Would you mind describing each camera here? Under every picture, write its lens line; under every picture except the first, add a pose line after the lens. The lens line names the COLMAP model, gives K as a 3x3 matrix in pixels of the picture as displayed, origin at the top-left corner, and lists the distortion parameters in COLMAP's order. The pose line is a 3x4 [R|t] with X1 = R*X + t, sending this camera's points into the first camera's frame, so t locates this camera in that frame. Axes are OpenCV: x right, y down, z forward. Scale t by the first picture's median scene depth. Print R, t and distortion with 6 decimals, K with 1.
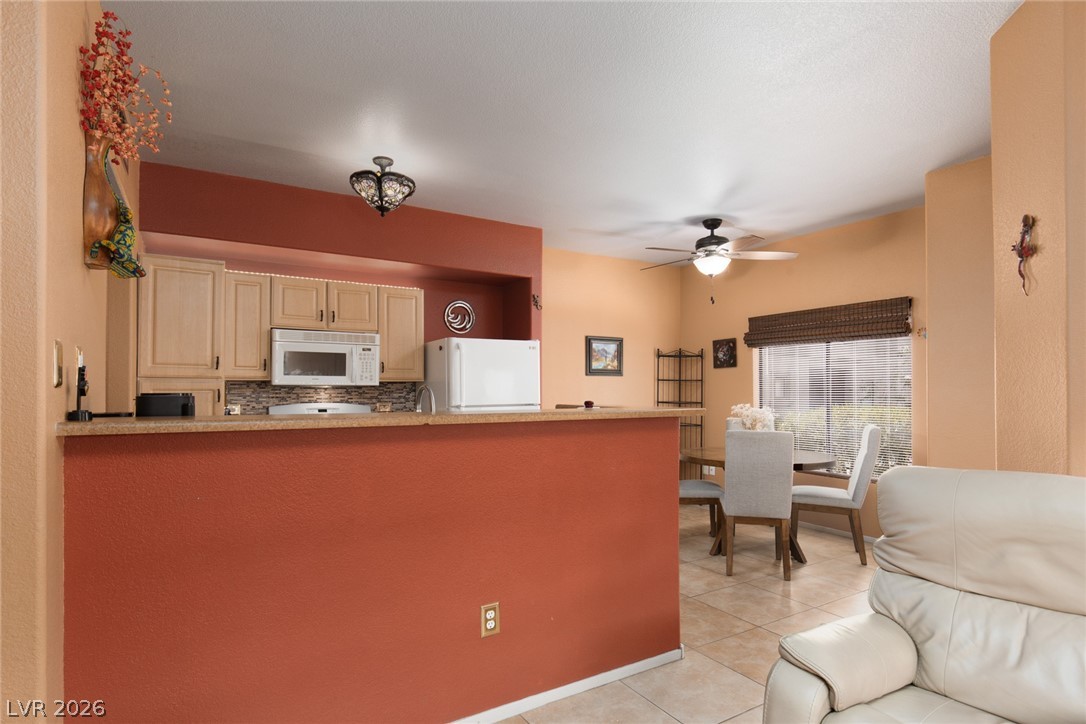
lens RADIAL K [[567.4, 0, 539.6], [0, 567.4, 387.4], [0, 0, 1]] dist [0.000235, -0.000396]
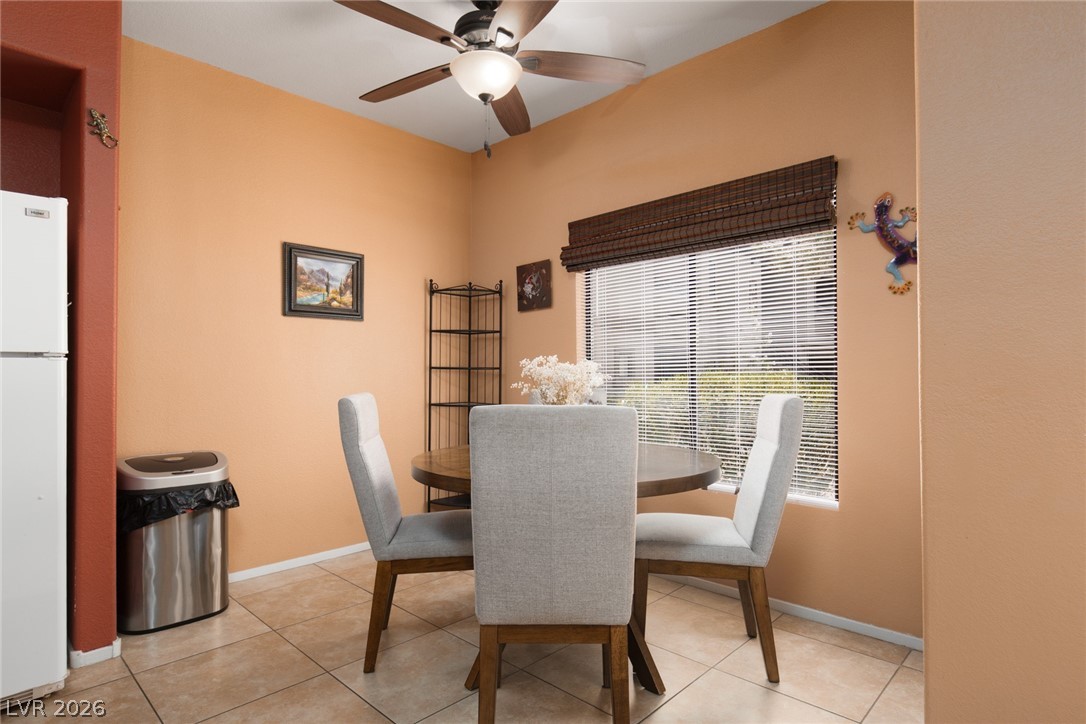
lens RADIAL K [[589.1, 0, 545.5], [0, 589.1, 378.6], [0, 0, 1]] dist [0.001695, 0.000107]
pose [[0.965505, -0.005220, 0.260334, 0.183122], [0.002855, 0.999951, 0.009461, 0.035893], [-0.260371, -0.008391, 0.965472, 0.407397]]
